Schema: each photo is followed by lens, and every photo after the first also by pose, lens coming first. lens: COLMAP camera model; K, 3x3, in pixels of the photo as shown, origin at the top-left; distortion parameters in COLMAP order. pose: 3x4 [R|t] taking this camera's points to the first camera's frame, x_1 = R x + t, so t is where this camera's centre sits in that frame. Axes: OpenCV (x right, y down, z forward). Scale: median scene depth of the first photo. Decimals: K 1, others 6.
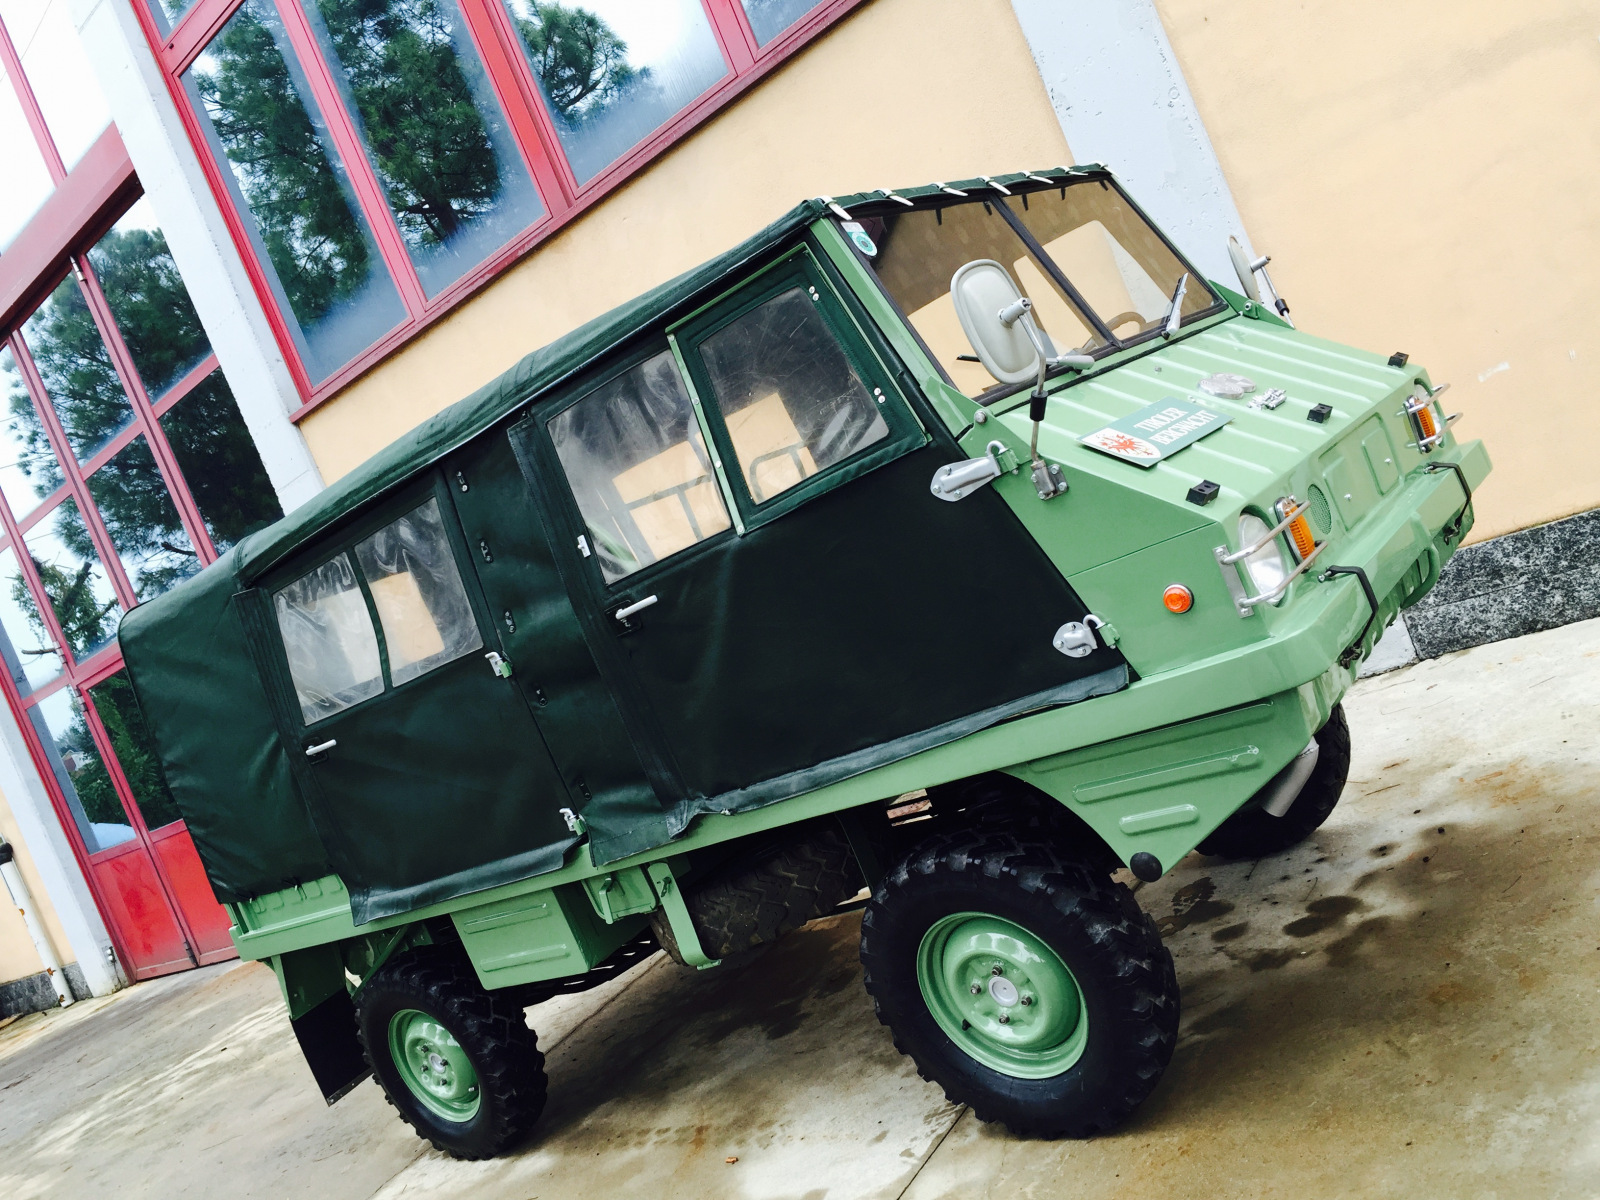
lens RADIAL K [[1377.8, 0, 783.6], [0, 1377.8, 601.4], [0, 0, 1]] dist [0.064940, -0.073393]
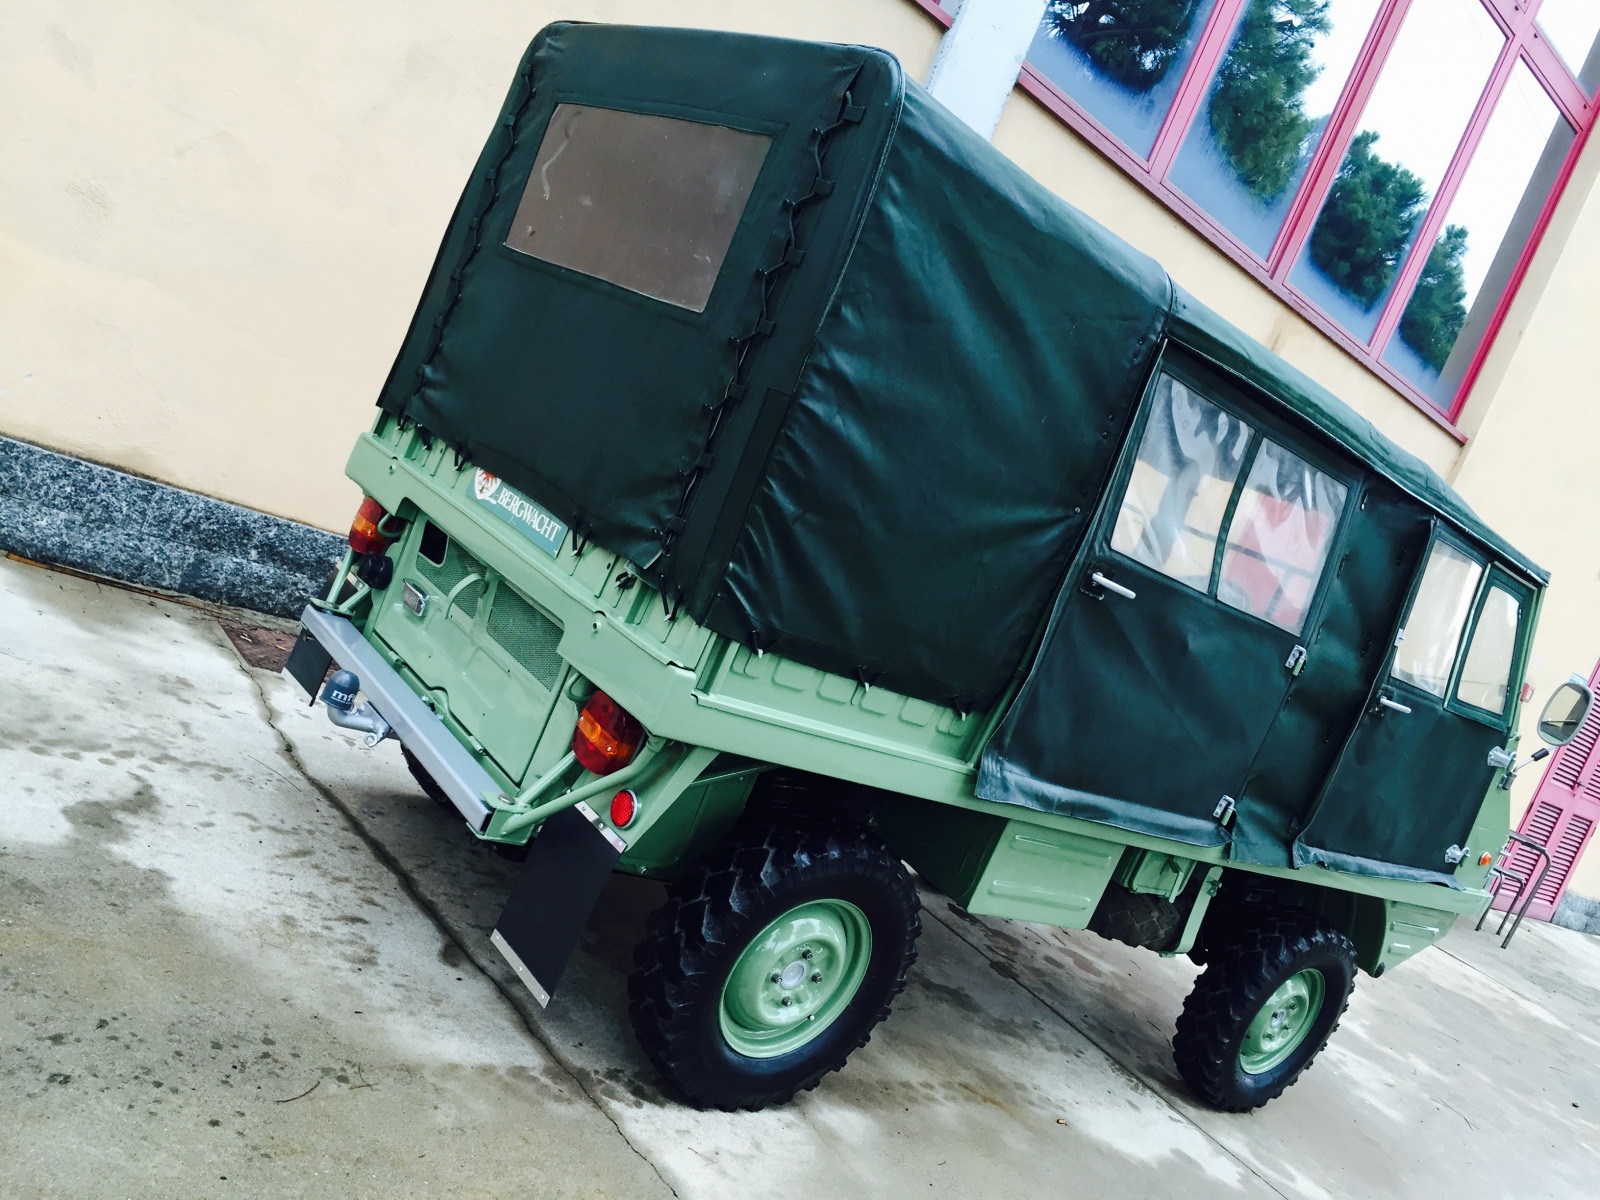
lens RADIAL K [[1377.8, 0, 797.4], [0, 1377.8, 599.9], [0, 0, 1]] dist [0.064940, -0.073393]
pose [[0.013349, 0.341726, 0.939705, -1.103029], [-0.400362, 0.862994, -0.308143, 0.437738], [-0.916260, -0.372109, 0.148334, 1.103355]]
